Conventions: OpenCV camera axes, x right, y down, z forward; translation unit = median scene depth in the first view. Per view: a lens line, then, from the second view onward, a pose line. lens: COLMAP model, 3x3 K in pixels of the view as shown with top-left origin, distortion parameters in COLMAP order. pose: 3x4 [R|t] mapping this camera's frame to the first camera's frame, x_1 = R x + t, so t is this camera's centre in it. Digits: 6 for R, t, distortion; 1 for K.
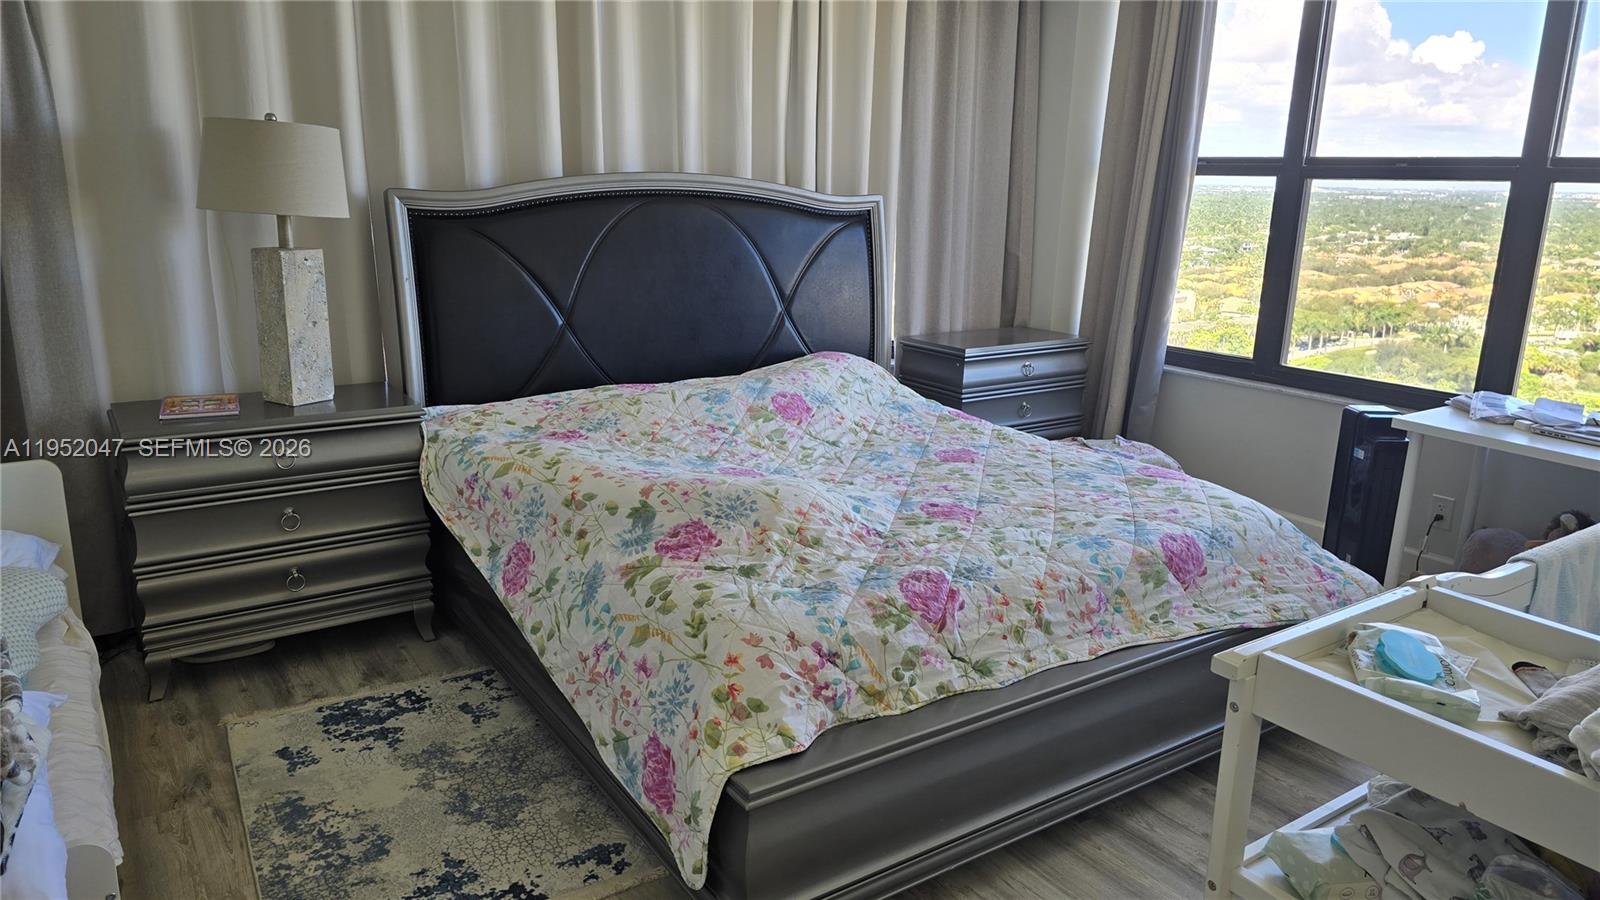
lens RADIAL K [[1071.2, 0, 779.2], [0, 1071.2, 430.5], [0, 0, 1]] dist [0.087049, -0.112499]
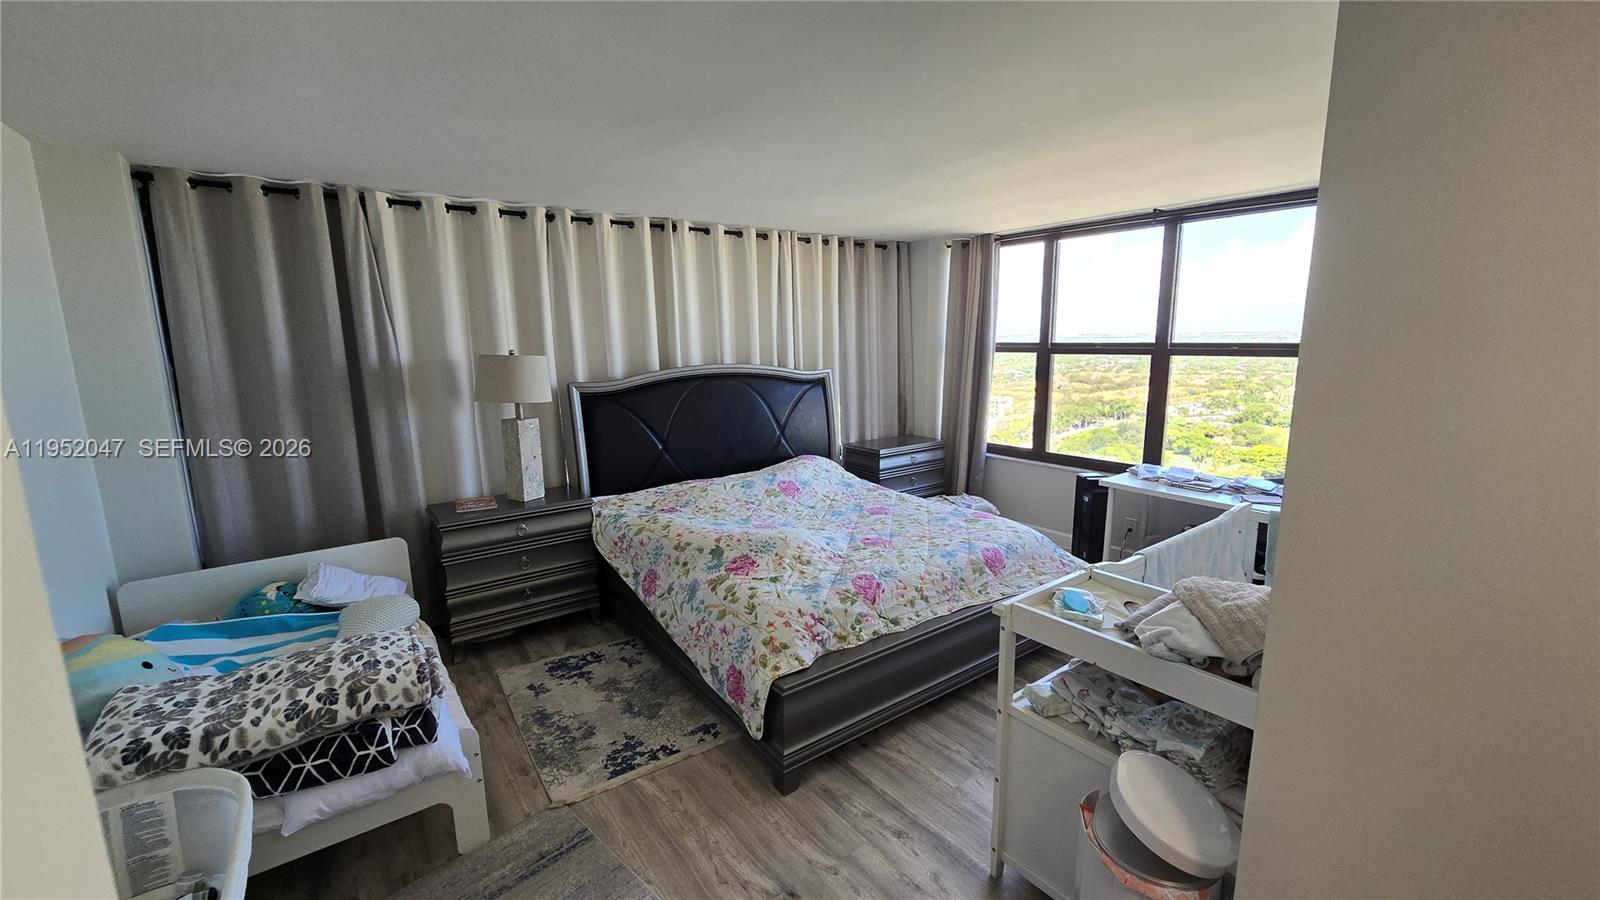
lens RADIAL K [[659.4, 0, 800.0], [0, 659.4, 450.0], [0, 0, 1]] dist [-0.006823, -0.000064]
pose [[0.997971, -0.043008, 0.046949, -0.023325], [0.045662, 0.997329, -0.057002, -0.026798], [-0.044372, 0.059030, 0.997270, -0.174399]]
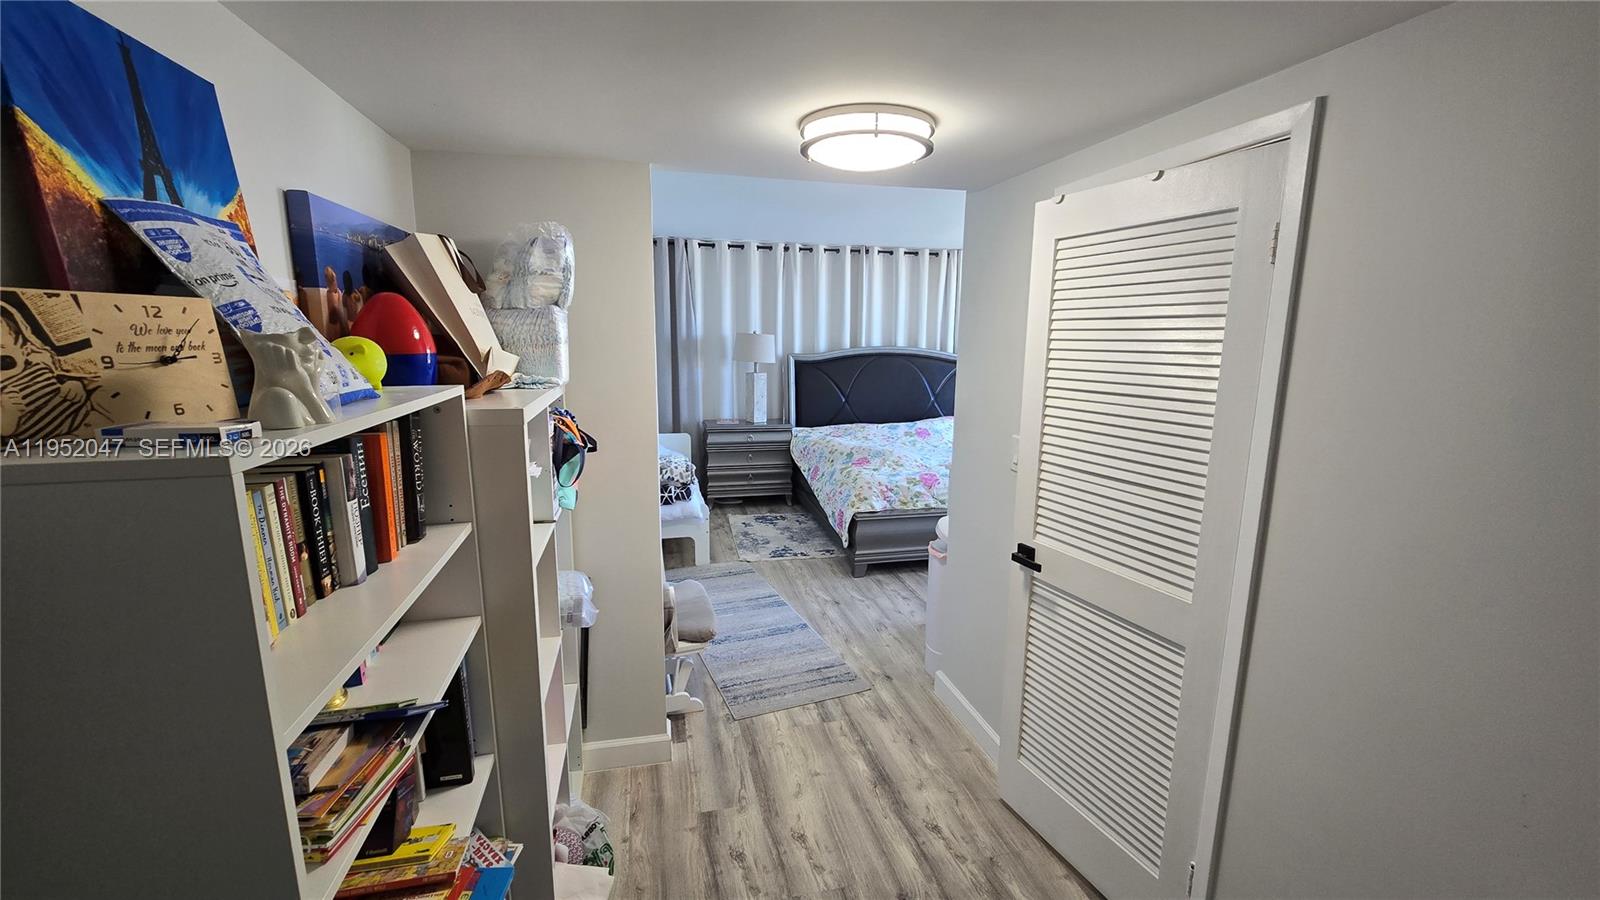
lens RADIAL K [[670.5, 0, 797.1], [0, 670.5, 461.8], [0, 0, 1]] dist [-0.000052, -0.000008]
pose [[0.935204, 0.056208, -0.349621, 0.372362], [-0.073334, 0.996660, -0.035930, 0.160182], [0.346434, 0.059241, 0.936202, -0.808467]]
